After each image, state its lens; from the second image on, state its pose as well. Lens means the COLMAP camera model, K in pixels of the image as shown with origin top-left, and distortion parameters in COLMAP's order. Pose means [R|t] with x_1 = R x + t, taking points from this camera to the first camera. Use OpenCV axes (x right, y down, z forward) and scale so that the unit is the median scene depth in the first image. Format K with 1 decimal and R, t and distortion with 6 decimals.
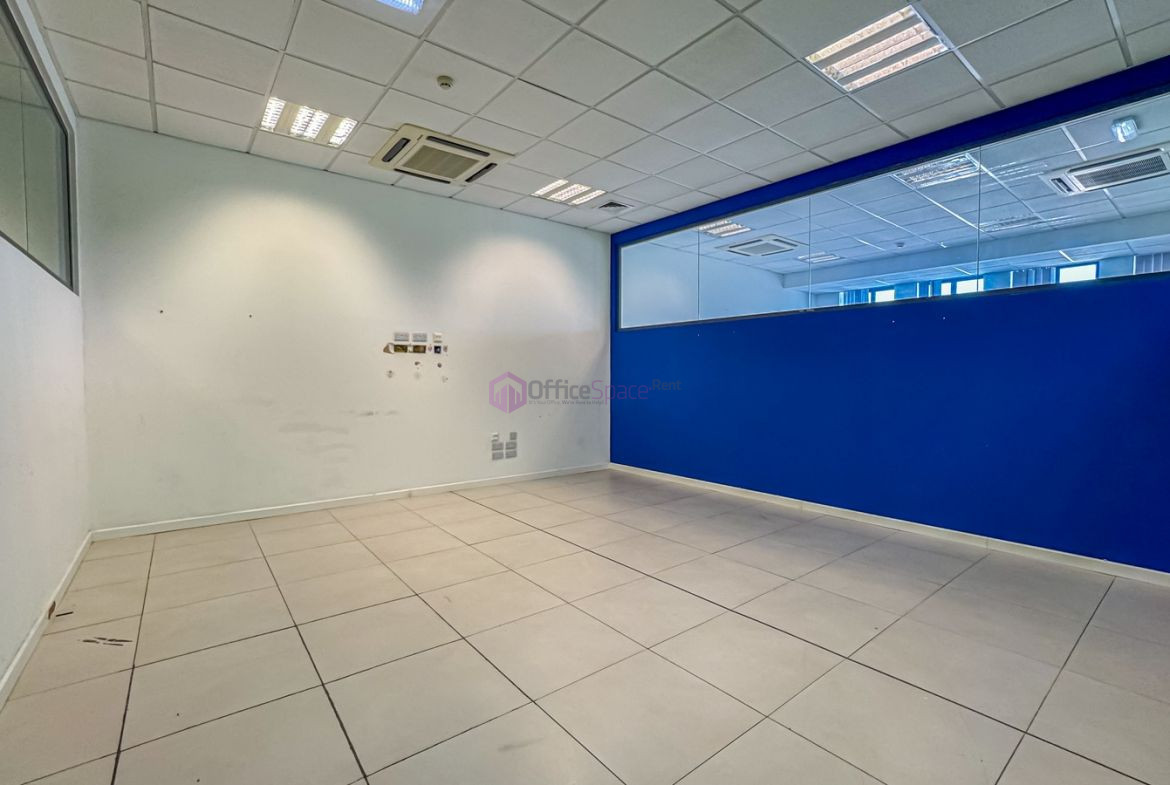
lens RADIAL K [[512.3, 0, 593.3], [0, 512.3, 397.7], [0, 0, 1]] dist [-0.017166, 0.008911]
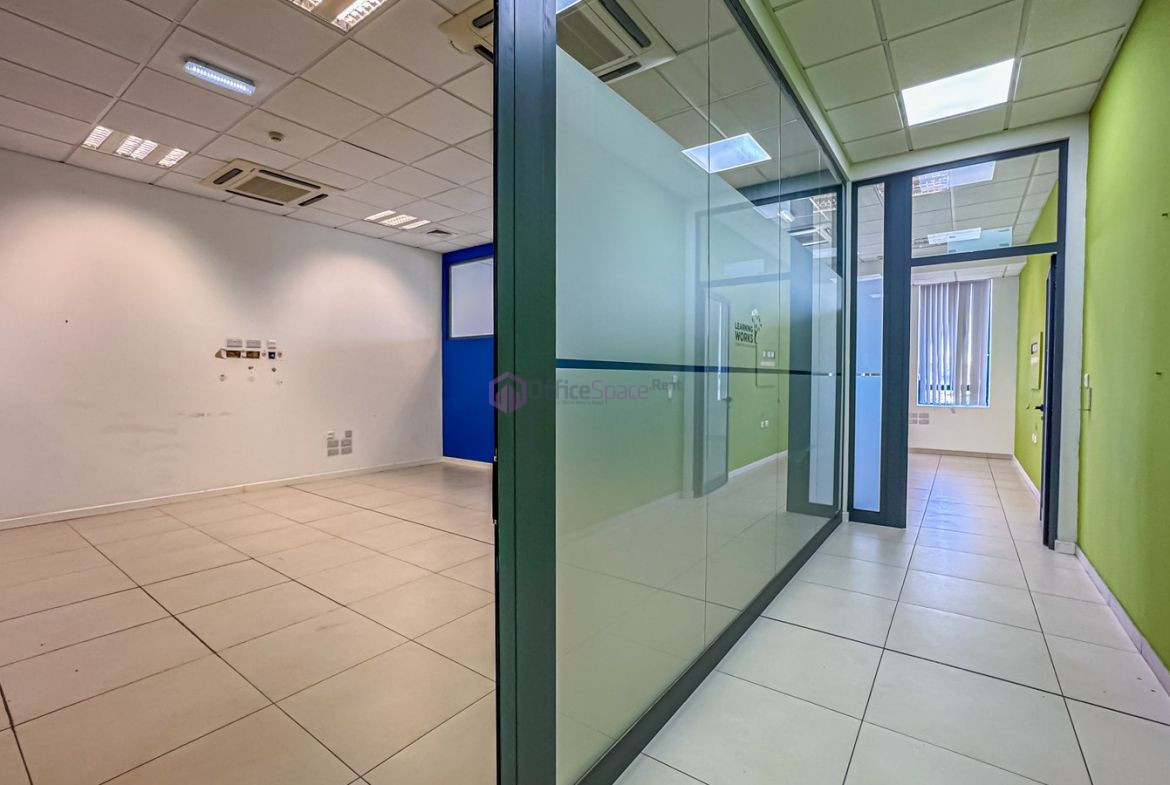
lens RADIAL K [[512.3, 0, 581.8], [0, 512.3, 399.7], [0, 0, 1]] dist [-0.017166, 0.008911]
pose [[0.969418, -0.007541, 0.245301, 0.071742], [0.007521, 0.999971, 0.001016, 0.004239], [-0.245301, 0.000860, 0.969447, -0.223129]]
